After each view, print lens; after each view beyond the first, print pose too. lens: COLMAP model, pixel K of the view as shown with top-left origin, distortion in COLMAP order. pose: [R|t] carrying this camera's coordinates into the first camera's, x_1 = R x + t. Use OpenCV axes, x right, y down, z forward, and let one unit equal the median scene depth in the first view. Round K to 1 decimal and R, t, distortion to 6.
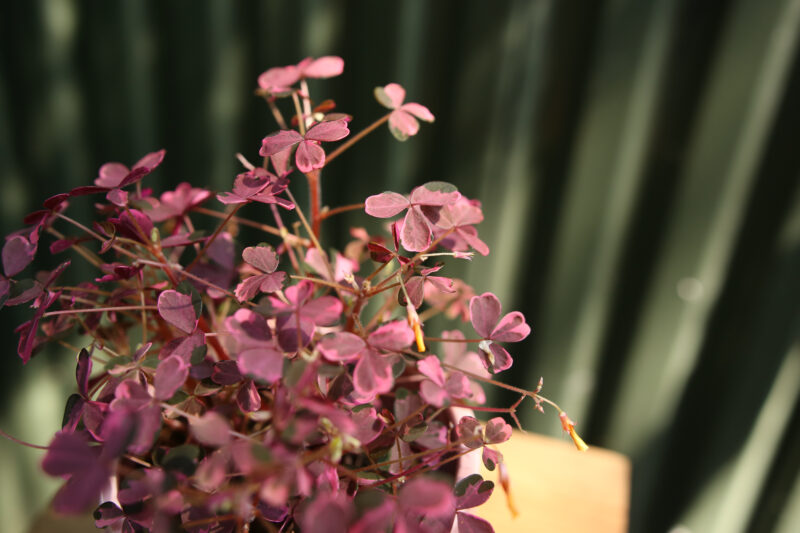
lens RADIAL K [[728.2, 0, 396.4], [0, 728.2, 265.8], [0, 0, 1]] dist [-0.000760, 0.000000]
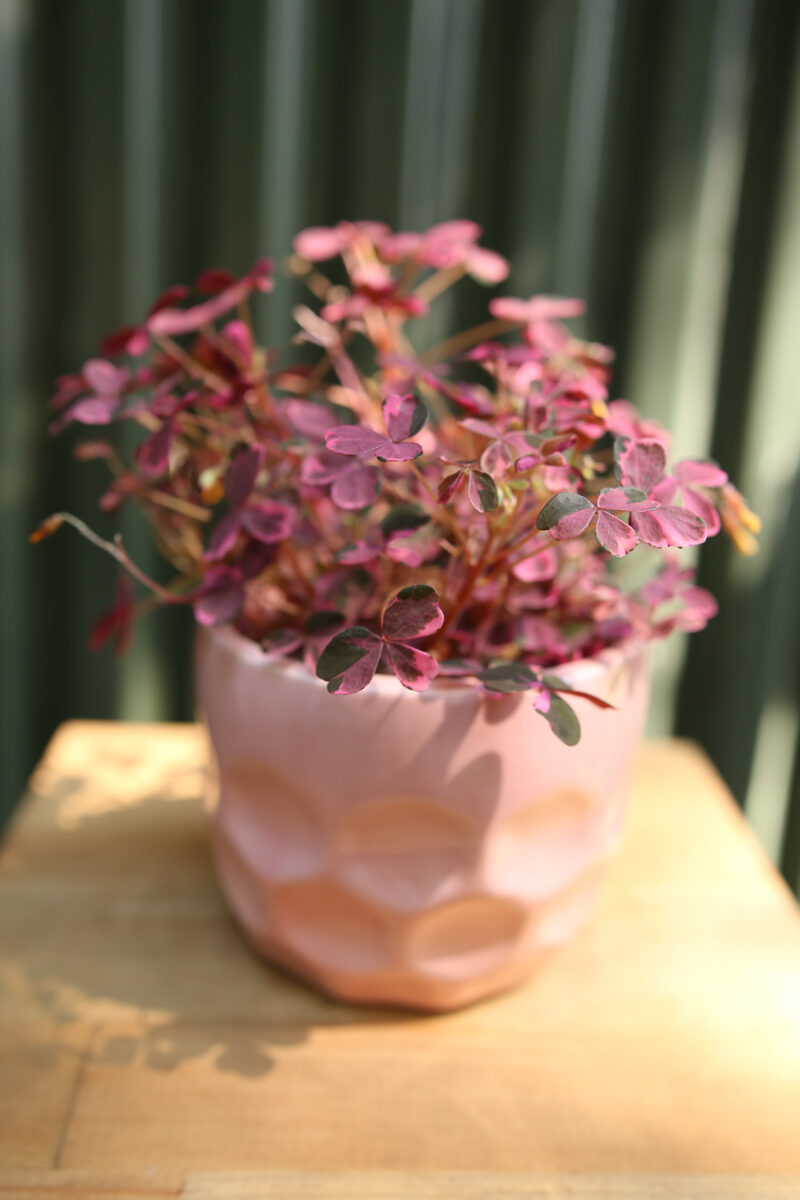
lens RADIAL K [[1092.3, 0, 398.9], [0, 1092.3, 598.2], [0, 0, 1]] dist [-0.000760, 0.000000]
pose [[0.950547, -0.083842, 0.299049, -0.611256], [0.155433, 0.962036, -0.224335, 0.568596], [-0.268887, 0.259724, 0.927493, -0.175099]]
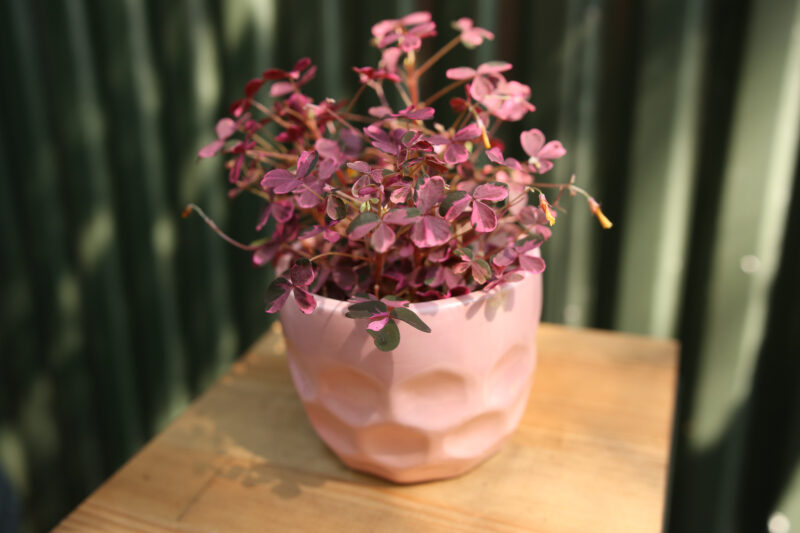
lens RADIAL K [[728.2, 0, 397.3], [0, 728.2, 265.3], [0, 0, 1]] dist [-0.000760, 0.000000]
pose [[0.990750, -0.054958, -0.124073, 0.020154], [0.034271, 0.986015, -0.163094, 0.554043], [0.131301, 0.157333, 0.978778, -0.442673]]
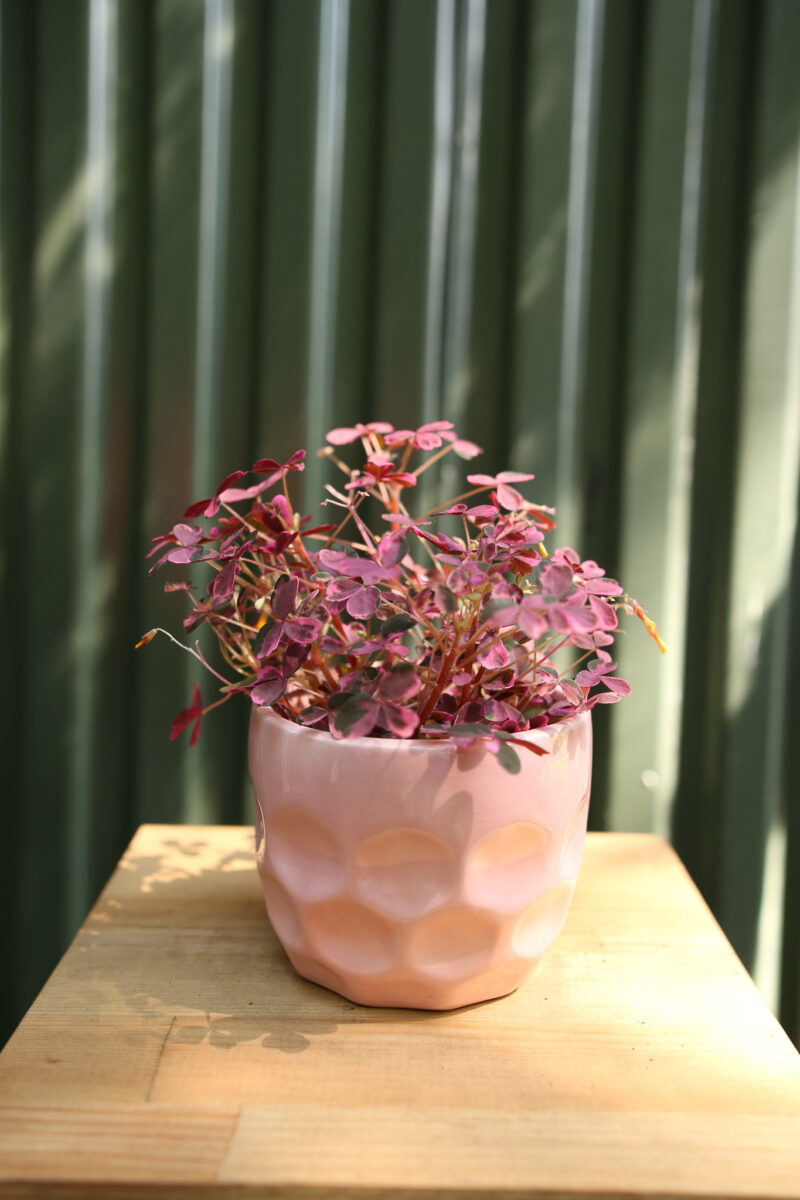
lens RADIAL K [[1092.3, 0, 399.9], [0, 1092.3, 595.6], [0, 0, 1]] dist [-0.000760, 0.000000]
pose [[0.960686, -0.057529, 0.271612, -0.691889], [0.161806, 0.910996, -0.379349, 0.810609], [-0.225614, 0.408384, 0.884489, -0.592144]]
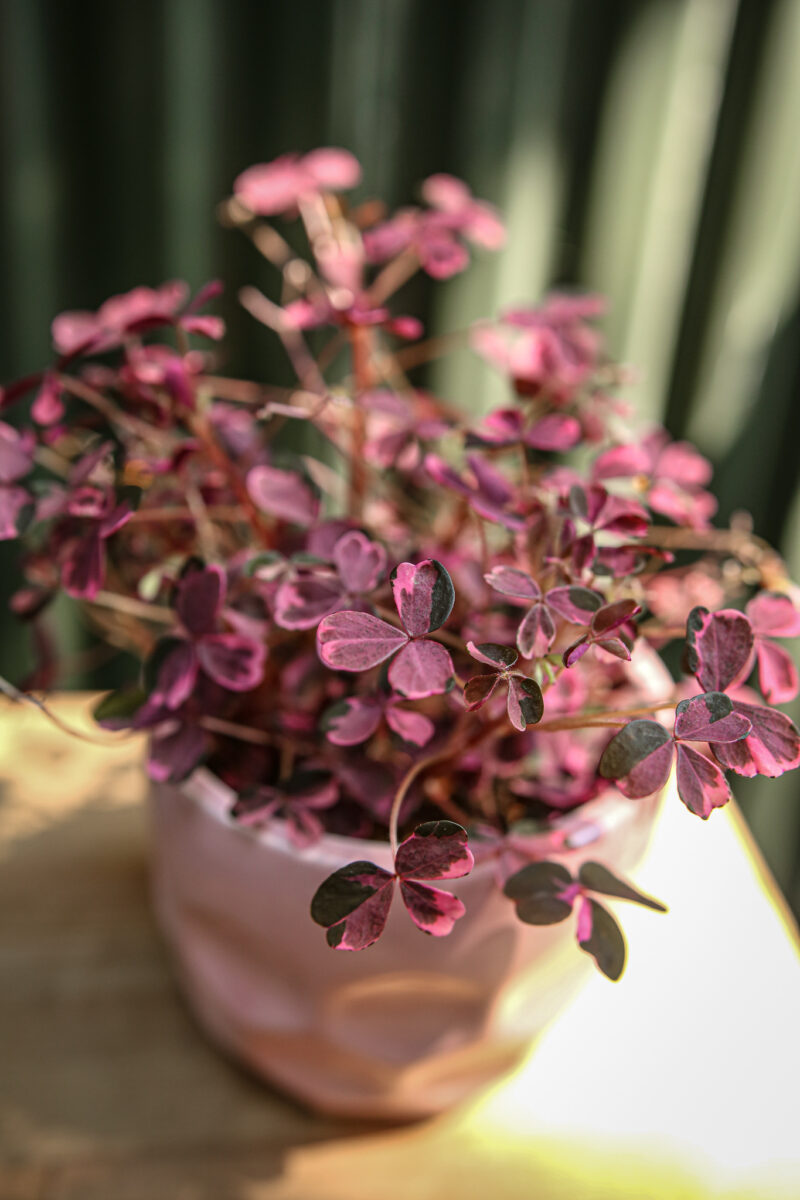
lens RADIAL K [[1092.3, 0, 400.5], [0, 1092.3, 594.9], [0, 0, 1]] dist [-0.000760, 0.000000]
pose [[0.923024, -0.164592, 0.347759, -0.568108], [0.171071, 0.985183, 0.012222, 0.157161], [-0.344618, 0.048211, 0.937504, 0.011682]]
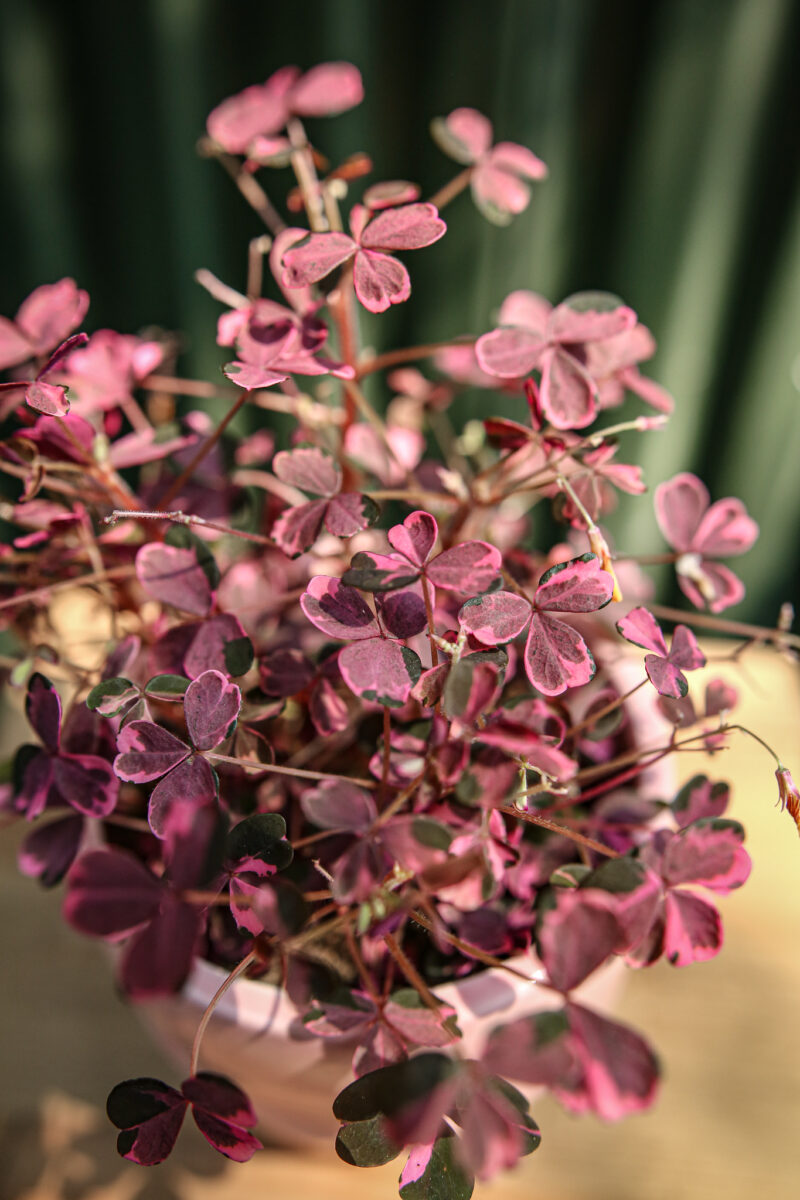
lens RADIAL K [[1092.3, 0, 405.9], [0, 1092.3, 600.9], [0, 0, 1]] dist [-0.000760, 0.000000]
pose [[0.987609, -0.135190, 0.079696, -0.191212], [0.113885, 0.966805, 0.228732, -0.099044], [-0.107973, -0.216822, 0.970222, 0.137512]]
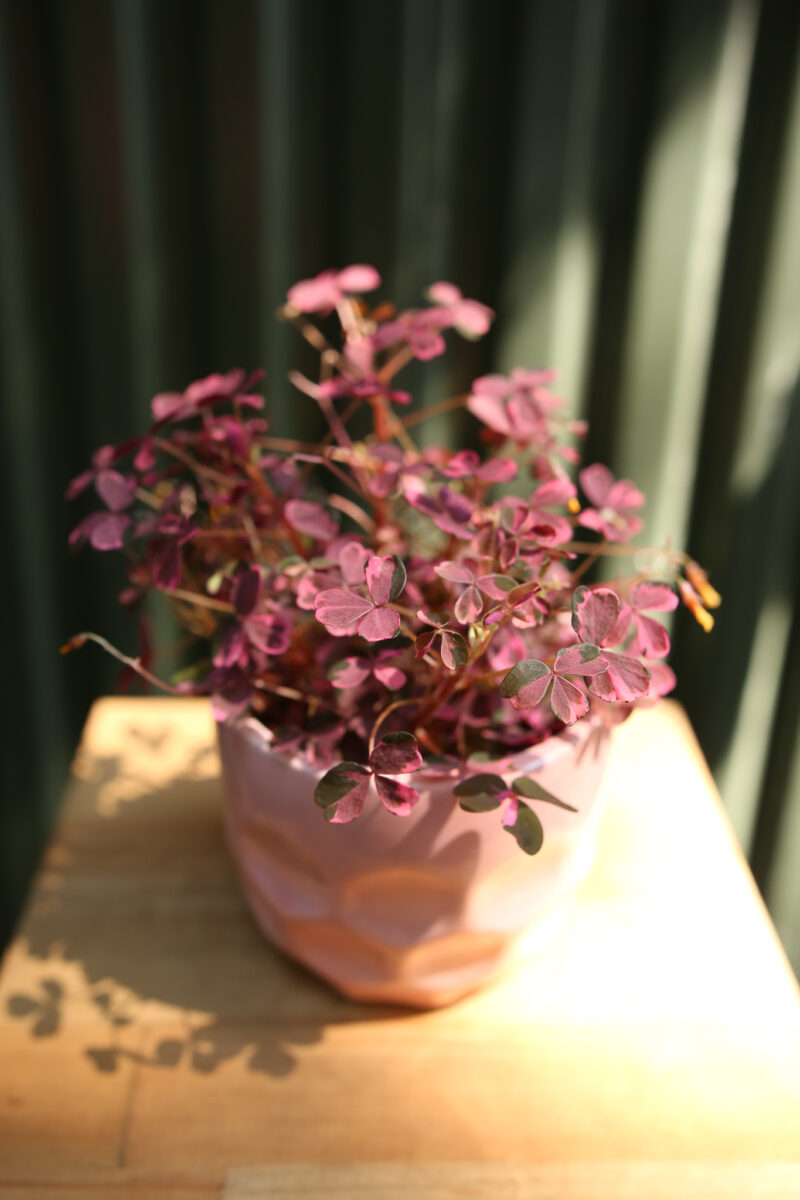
lens RADIAL K [[1092.3, 0, 399.5], [0, 1092.3, 595.1], [0, 0, 1]] dist [-0.000760, 0.000000]
pose [[0.953256, -0.154929, 0.259421, -0.571254], [0.174634, 0.983120, -0.054572, 0.253701], [-0.246587, 0.097325, 0.964221, -0.383729]]
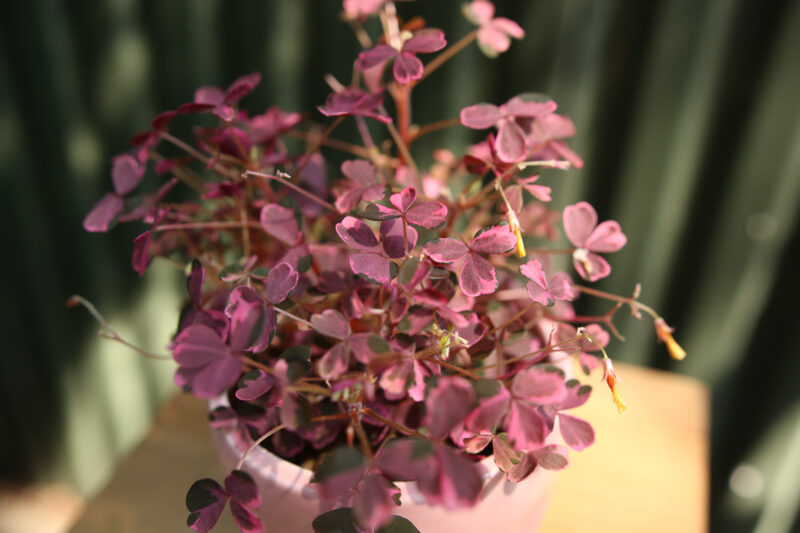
lens RADIAL K [[728.2, 0, 399.1], [0, 728.2, 264.9], [0, 0, 1]] dist [-0.000760, 0.000000]
pose [[0.998046, -0.013071, -0.061100, -0.069667], [0.016389, 0.998400, 0.054122, 0.065611], [0.060295, -0.055017, 0.996663, -0.025148]]
